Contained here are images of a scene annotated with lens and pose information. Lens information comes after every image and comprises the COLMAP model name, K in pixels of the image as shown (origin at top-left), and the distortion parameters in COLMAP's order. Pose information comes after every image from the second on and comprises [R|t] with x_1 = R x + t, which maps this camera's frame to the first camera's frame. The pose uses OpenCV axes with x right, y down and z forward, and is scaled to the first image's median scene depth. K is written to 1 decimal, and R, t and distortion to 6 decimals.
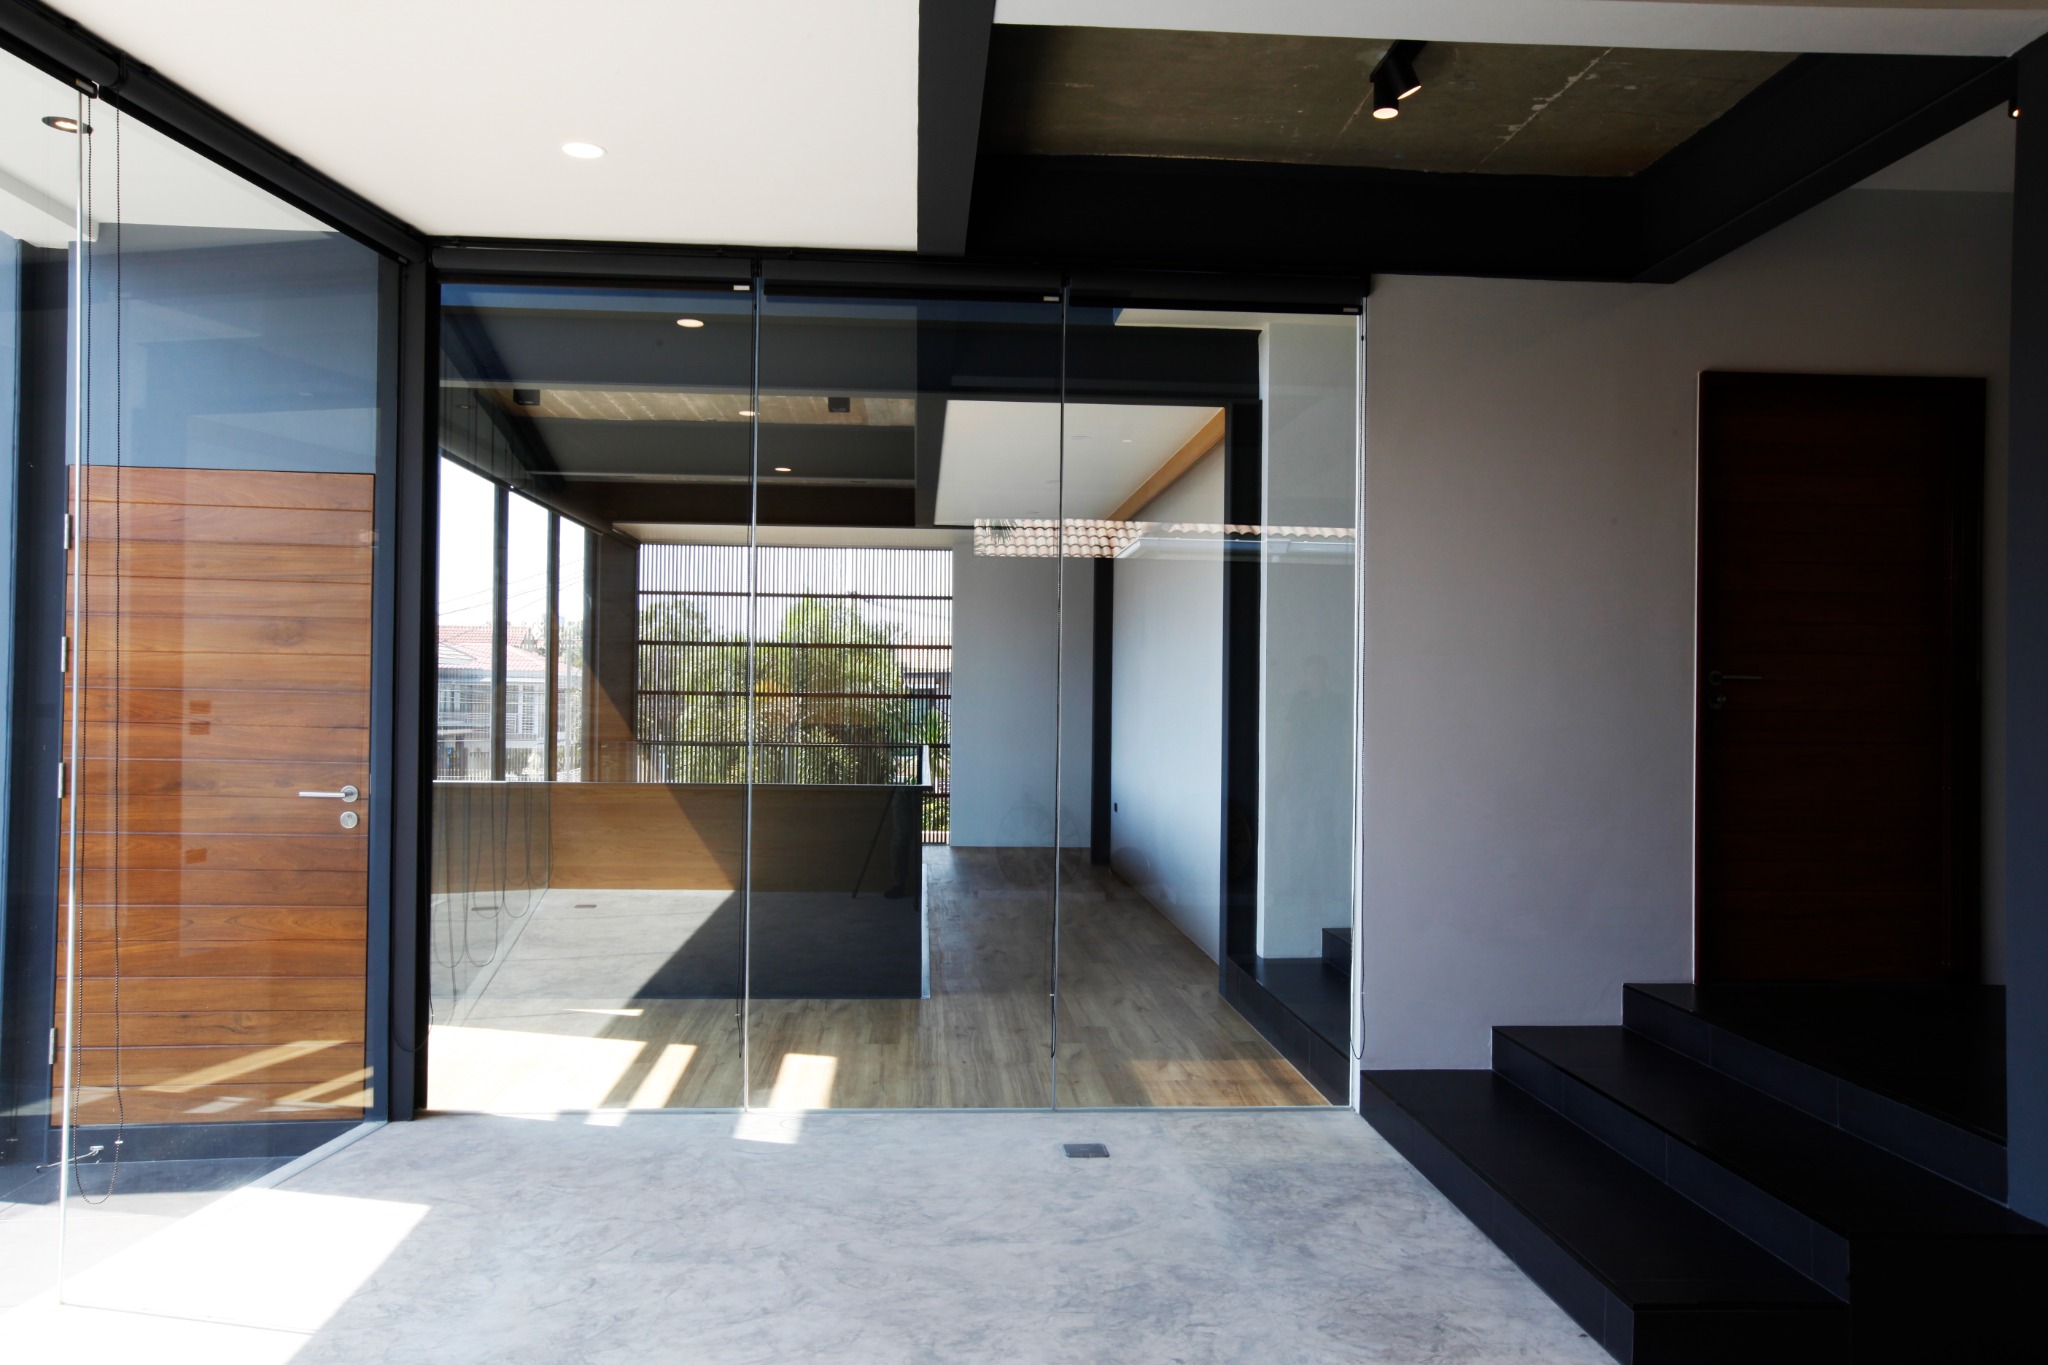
lens RADIAL K [[1488.6, 0, 1024.0], [0, 1488.6, 682.5], [0, 0, 1]] dist [-0.041711, 0.092795]
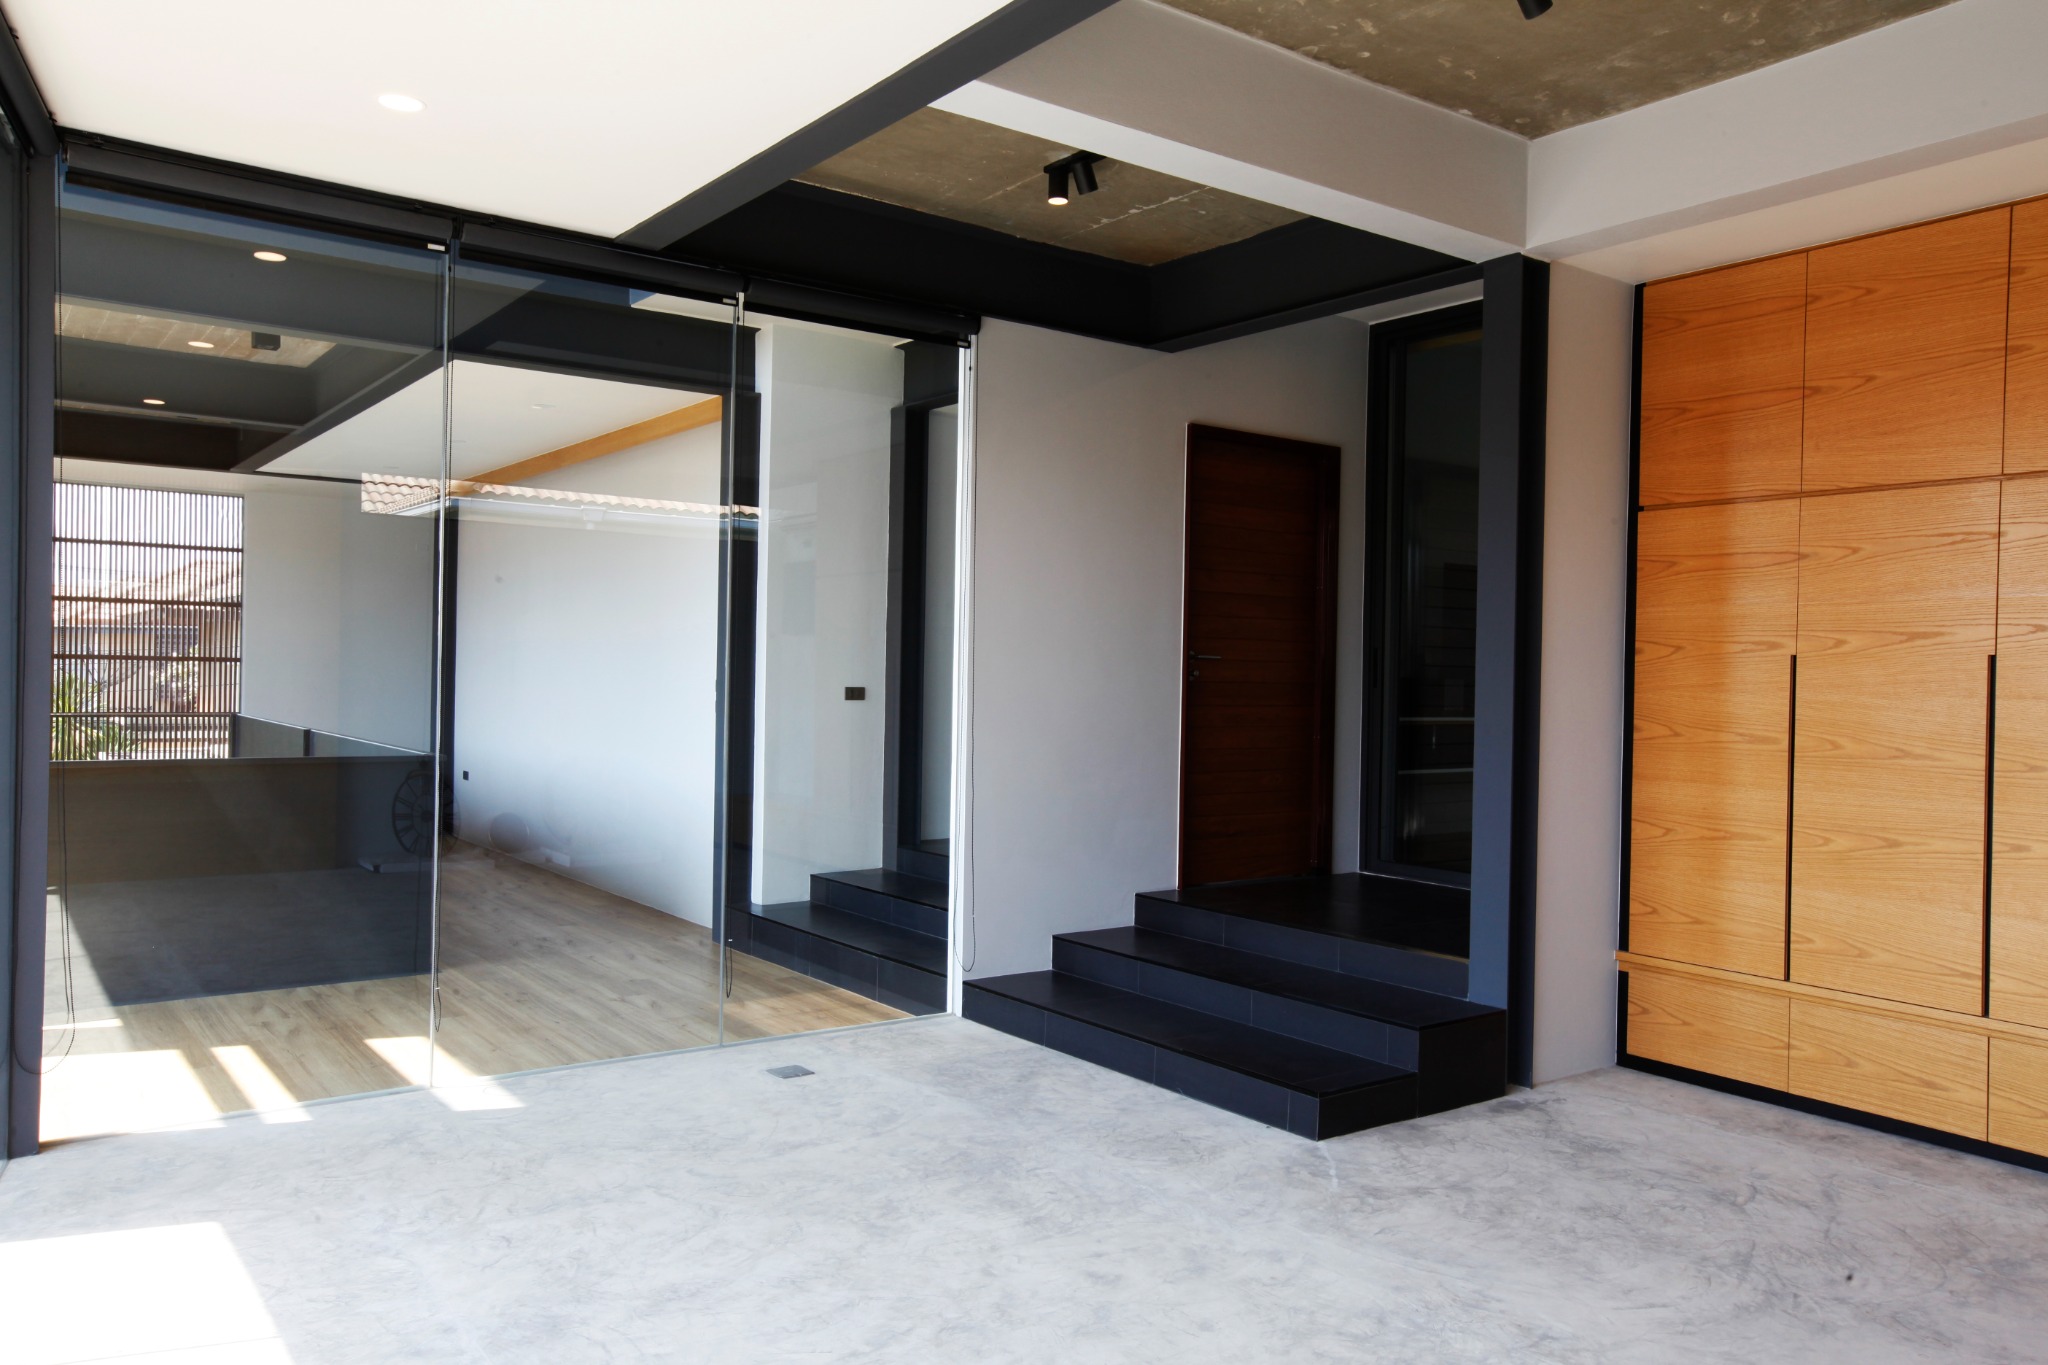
lens RADIAL K [[1488.6, 0, 1024.0], [0, 1488.6, 682.5], [0, 0, 1]] dist [-0.041711, 0.092795]
pose [[0.843319, 0.001478, 0.537411, -0.414821], [-0.014602, 0.999690, 0.020164, -0.005681], [-0.537215, -0.024852, 0.843079, -0.038914]]
